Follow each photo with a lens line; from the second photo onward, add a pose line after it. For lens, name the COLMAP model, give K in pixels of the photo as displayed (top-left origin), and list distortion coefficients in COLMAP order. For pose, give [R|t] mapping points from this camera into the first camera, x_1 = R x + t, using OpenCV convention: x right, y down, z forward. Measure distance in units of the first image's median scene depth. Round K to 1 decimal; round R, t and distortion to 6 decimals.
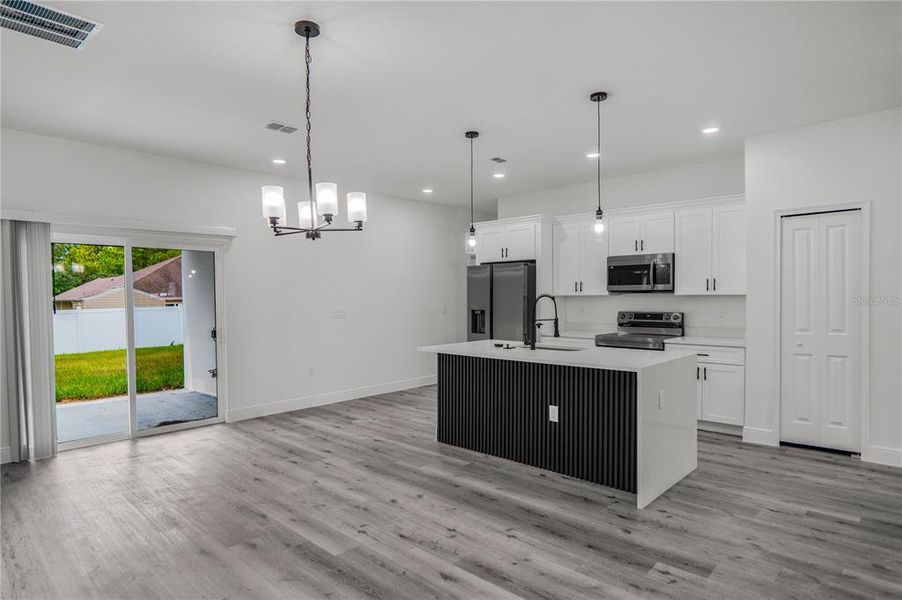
lens RADIAL K [[507.6, 0, 456.0], [0, 507.6, 311.0], [0, 0, 1]] dist [-0.018087, 0.003666]
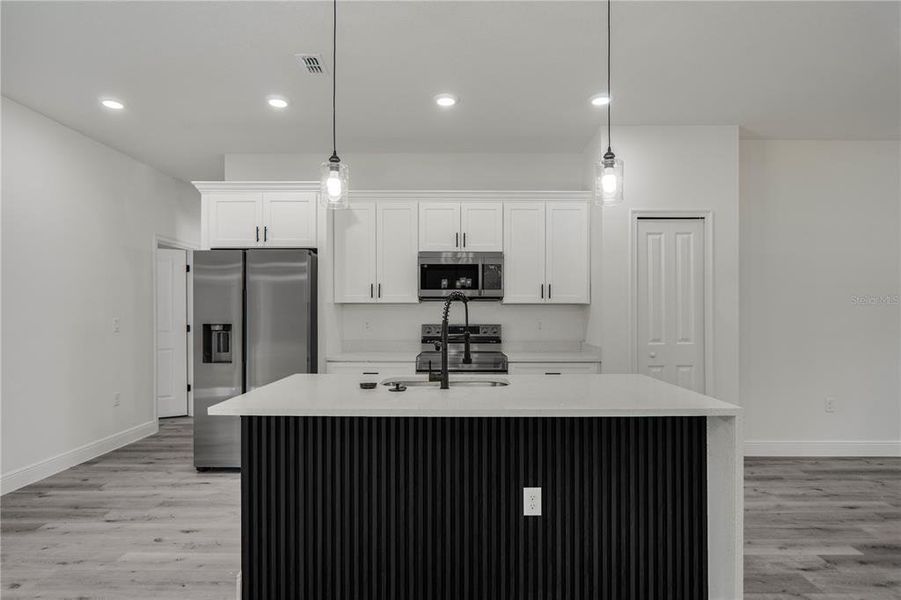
lens RADIAL K [[486.8, 0, 454.2], [0, 486.8, 318.7], [0, 0, 1]] dist [-0.010303, 0.006459]
pose [[0.736452, 0.000428, 0.676490, -0.205438], [0.012988, 0.999807, -0.014771, 0.005716], [-0.676365, 0.019664, 0.736304, 0.573985]]
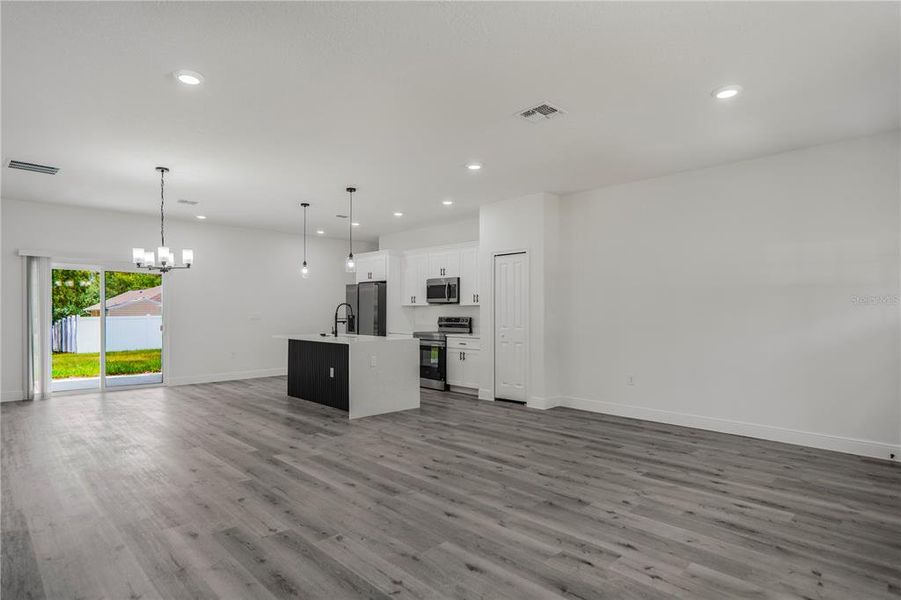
lens RADIAL K [[486.8, 0, 458.9], [0, 486.8, 313.3], [0, 0, 1]] dist [-0.010303, 0.006459]
pose [[0.999357, 0.011150, -0.034088, 0.587665], [-0.011989, 0.999628, -0.024490, 0.033358], [0.033802, 0.024883, 0.999119, -0.546089]]
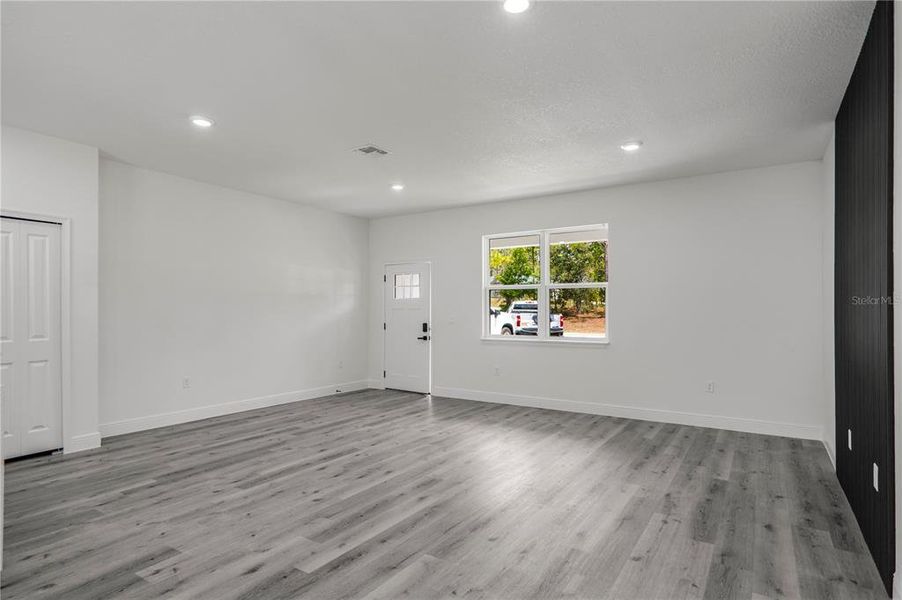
lens RADIAL K [[487.7, 0, 446.1], [0, 487.7, 308.3], [0, 0, 1]] dist [0.006681, 0.005012]
pose [[-0.163756, 0.013709, 0.986406, -0.355248], [0.027069, 0.999589, -0.009399, 0.012720], [-0.986129, 0.025162, -0.164060, 0.321866]]
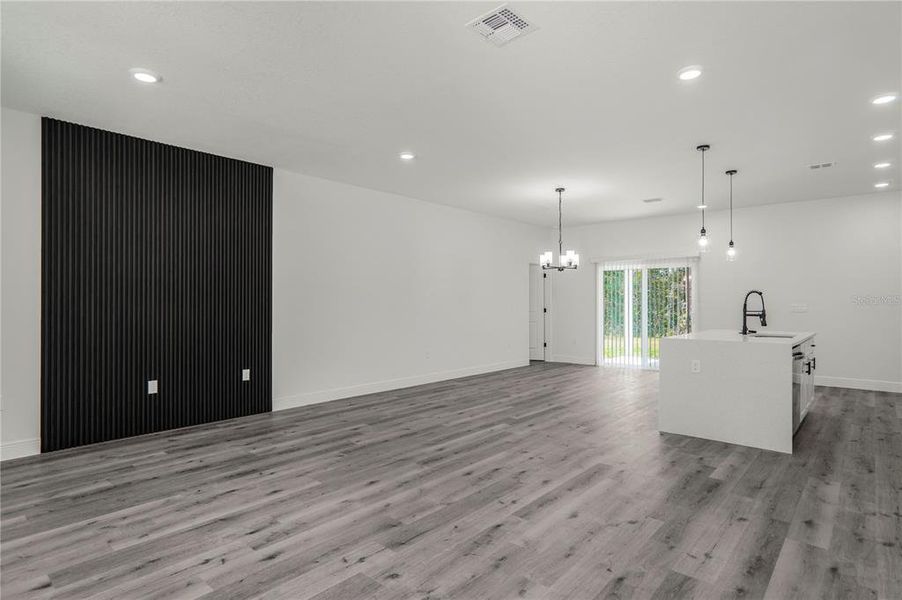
lens RADIAL K [[487.4, 0, 447.1], [0, 487.4, 301.9], [0, 0, 1]] dist [-0.010303, 0.006459]
pose [[0.020444, 0.006503, -0.999770, 1.312672], [-0.027824, 0.999595, 0.005933, 0.008230], [0.999404, 0.027697, 0.020617, 0.228614]]
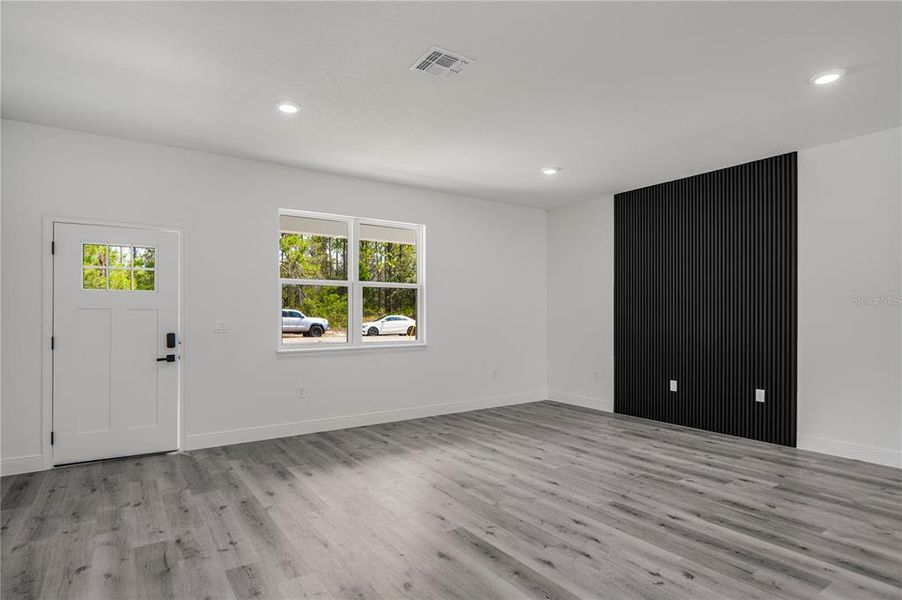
lens RADIAL K [[487.4, 0, 450.3], [0, 487.4, 311.1], [0, 0, 1]] dist [-0.010303, 0.006459]
pose [[-0.975217, 0.009566, 0.221043, 0.541880], [0.014533, 0.999677, 0.020853, -0.011334], [-0.220772, 0.023549, -0.975041, 0.964317]]
